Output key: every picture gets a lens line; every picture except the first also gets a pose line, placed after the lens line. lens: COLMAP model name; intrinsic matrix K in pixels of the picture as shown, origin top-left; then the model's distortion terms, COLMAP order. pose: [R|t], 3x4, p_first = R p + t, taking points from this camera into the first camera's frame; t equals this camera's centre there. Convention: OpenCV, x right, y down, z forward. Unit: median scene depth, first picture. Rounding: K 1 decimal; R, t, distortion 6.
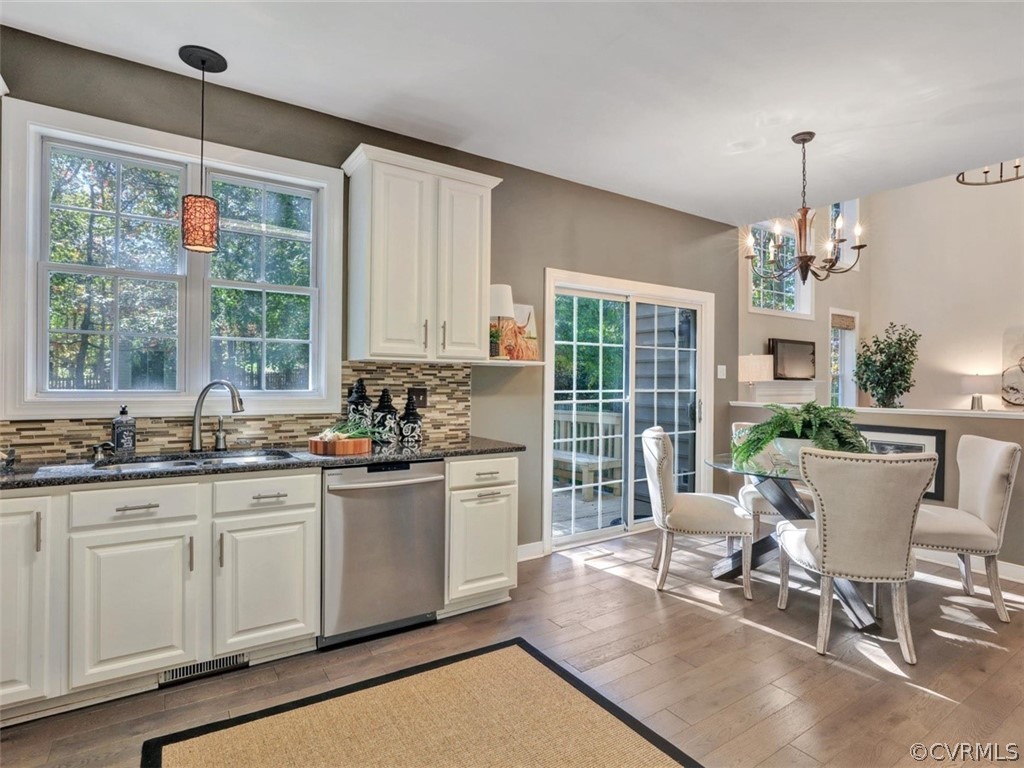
lens RADIAL K [[543.1, 0, 512.0], [0, 543.1, 384.0], [0, 0, 1]] dist [-0.032271, 0.013442]
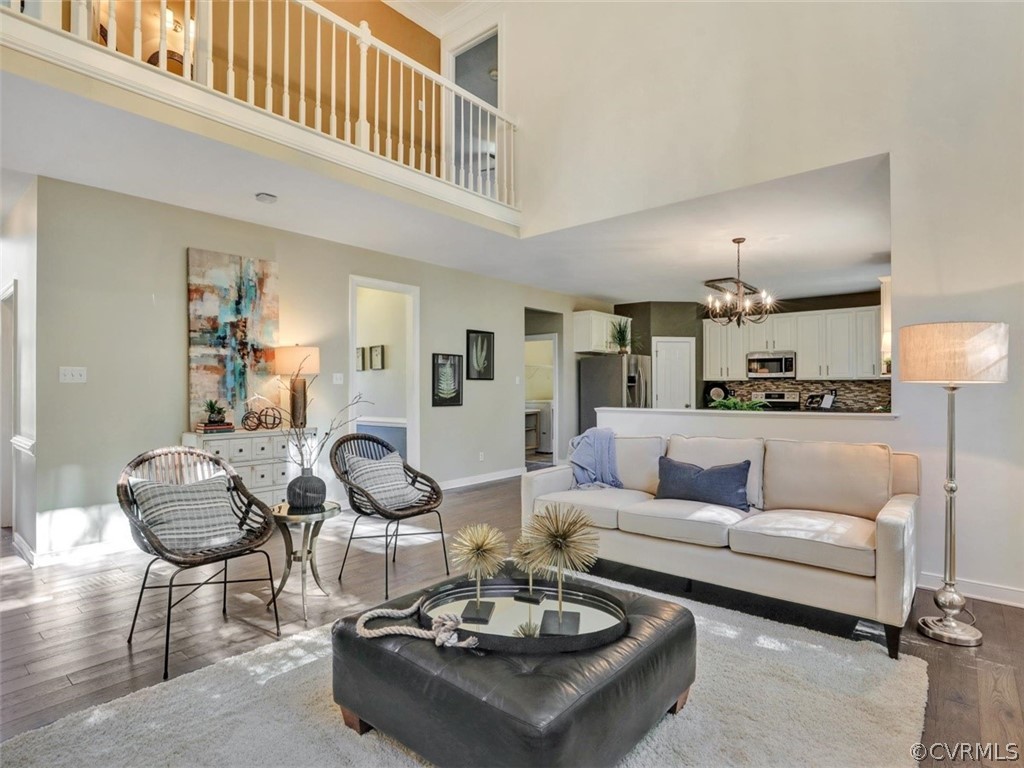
lens RADIAL K [[543.1, 0, 512.0], [0, 543.1, 384.0], [0, 0, 1]] dist [-0.032271, 0.013442]
pose [[-0.959953, -0.008480, -0.280032, 1.981359], [-0.006941, 0.999955, -0.006486, 0.005287], [0.280074, -0.004283, -0.959969, 2.831199]]
